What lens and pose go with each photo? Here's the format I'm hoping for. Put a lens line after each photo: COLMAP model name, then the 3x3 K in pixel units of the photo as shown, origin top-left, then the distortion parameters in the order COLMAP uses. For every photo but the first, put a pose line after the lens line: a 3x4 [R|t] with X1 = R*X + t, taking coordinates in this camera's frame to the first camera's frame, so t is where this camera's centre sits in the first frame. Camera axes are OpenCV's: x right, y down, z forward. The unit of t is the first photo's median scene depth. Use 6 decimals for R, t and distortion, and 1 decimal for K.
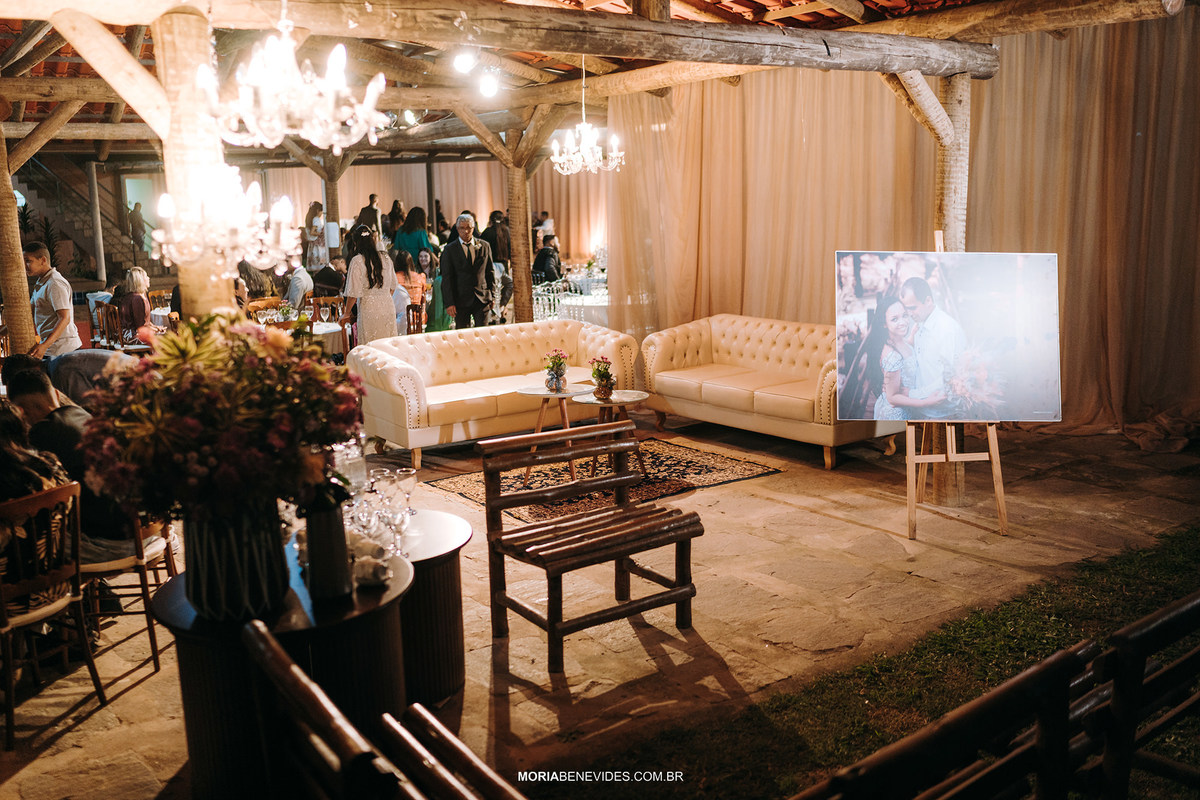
lens RADIAL K [[1226.8, 0, 623.5], [0, 1226.8, 377.2], [0, 0, 1]] dist [-0.011563, 0.005611]
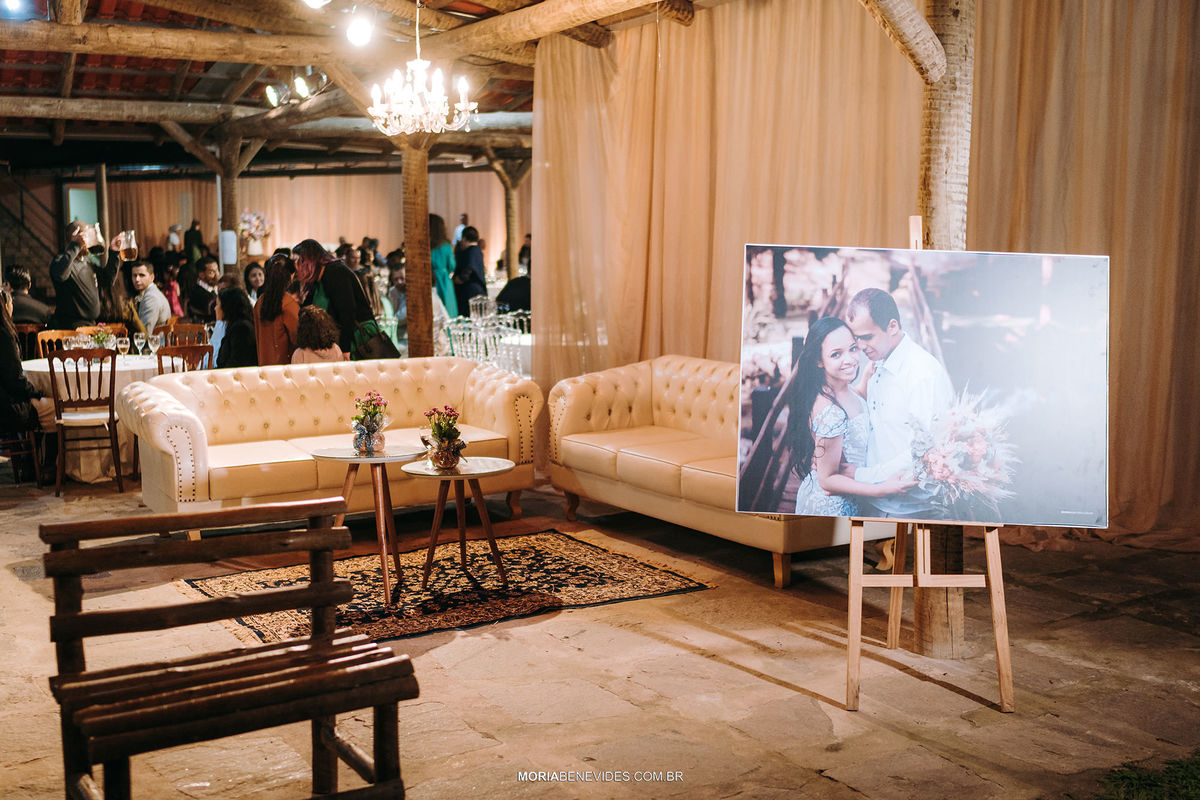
lens RADIAL K [[1441.0, 0, 600.0], [0, 1441.0, 400.0], [0, 0, 1]] dist [-0.015597, 0.023673]
pose [[0.993625, 0.030452, -0.108541, 0.179276], [-0.034527, 0.998760, -0.035860, 0.006329], [0.107314, 0.039379, 0.993445, 0.255606]]
